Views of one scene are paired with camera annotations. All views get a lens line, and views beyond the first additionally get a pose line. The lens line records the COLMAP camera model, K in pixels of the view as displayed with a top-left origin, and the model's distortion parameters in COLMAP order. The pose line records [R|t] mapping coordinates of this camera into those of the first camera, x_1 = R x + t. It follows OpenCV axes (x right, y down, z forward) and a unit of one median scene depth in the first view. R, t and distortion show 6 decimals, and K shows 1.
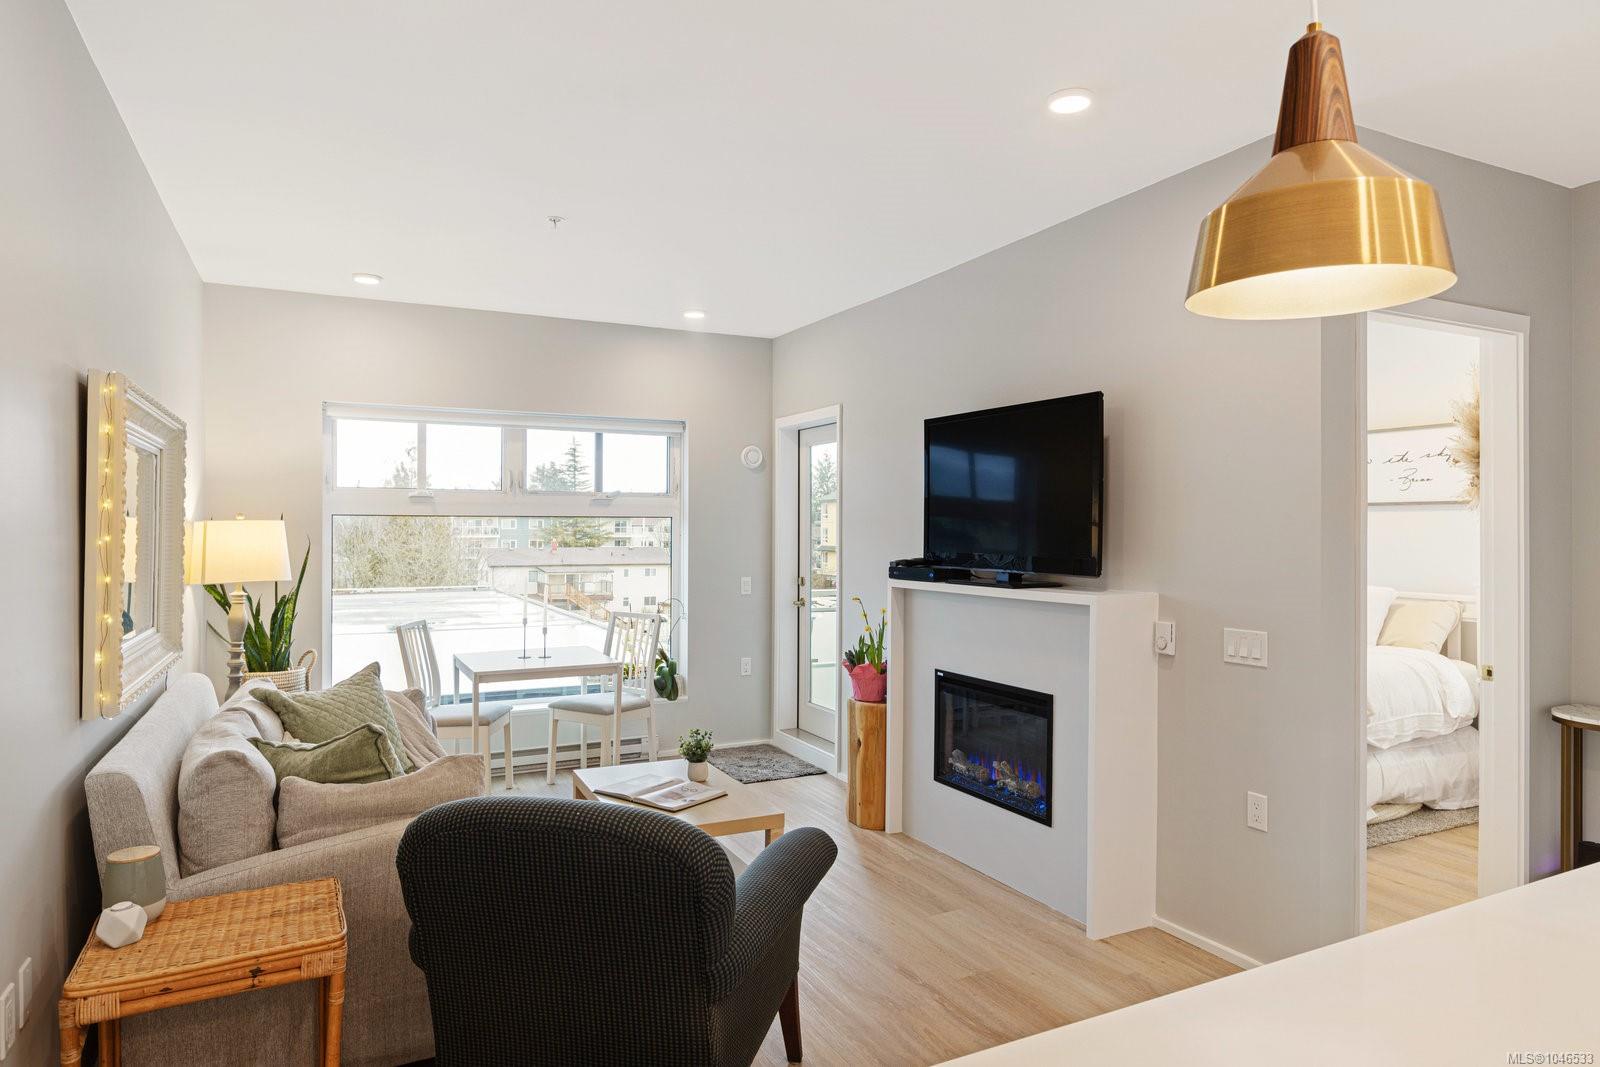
lens RADIAL K [[959.6, 0, 814.5], [0, 959.6, 530.1], [0, 0, 1]] dist [0.054919, 0.001072]
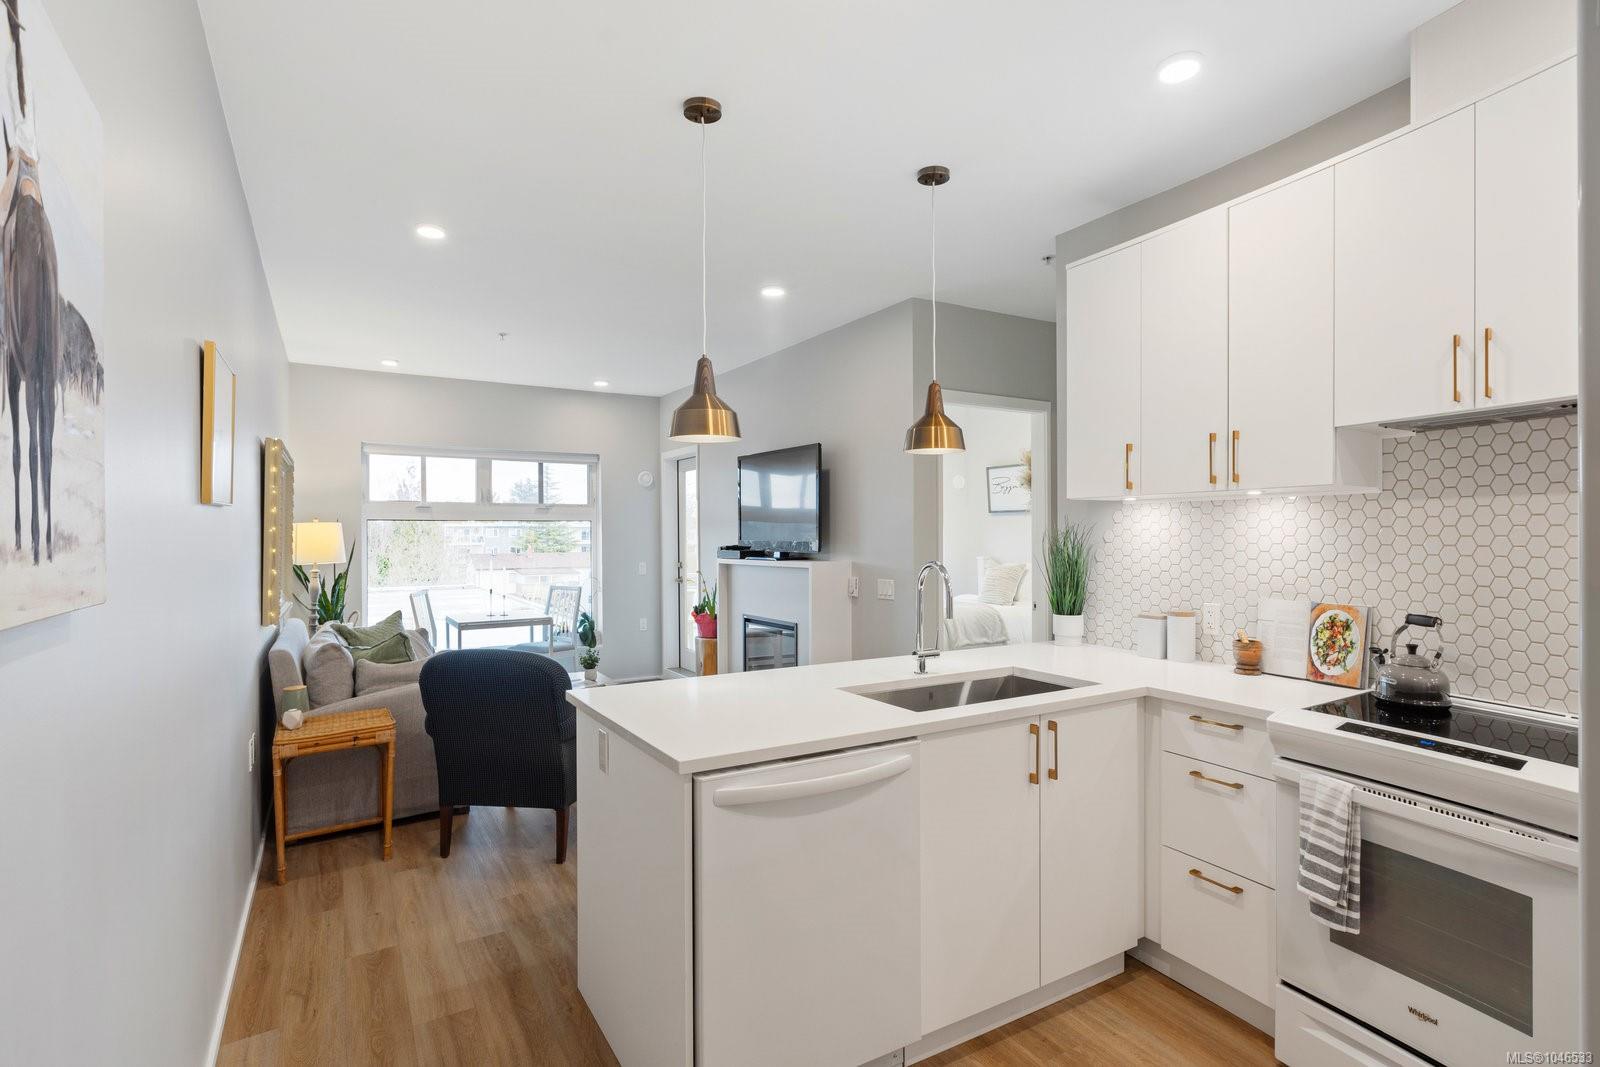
lens RADIAL K [[860.0, 0, 756.1], [0, 860.0, 543.0], [0, 0, 1]] dist [-0.097254, -0.002088]
pose [[0.999965, -0.002633, -0.007949, 0.147247], [0.002674, 0.999983, 0.005148, 0.018711], [0.007936, -0.005169, 0.999955, -0.380859]]
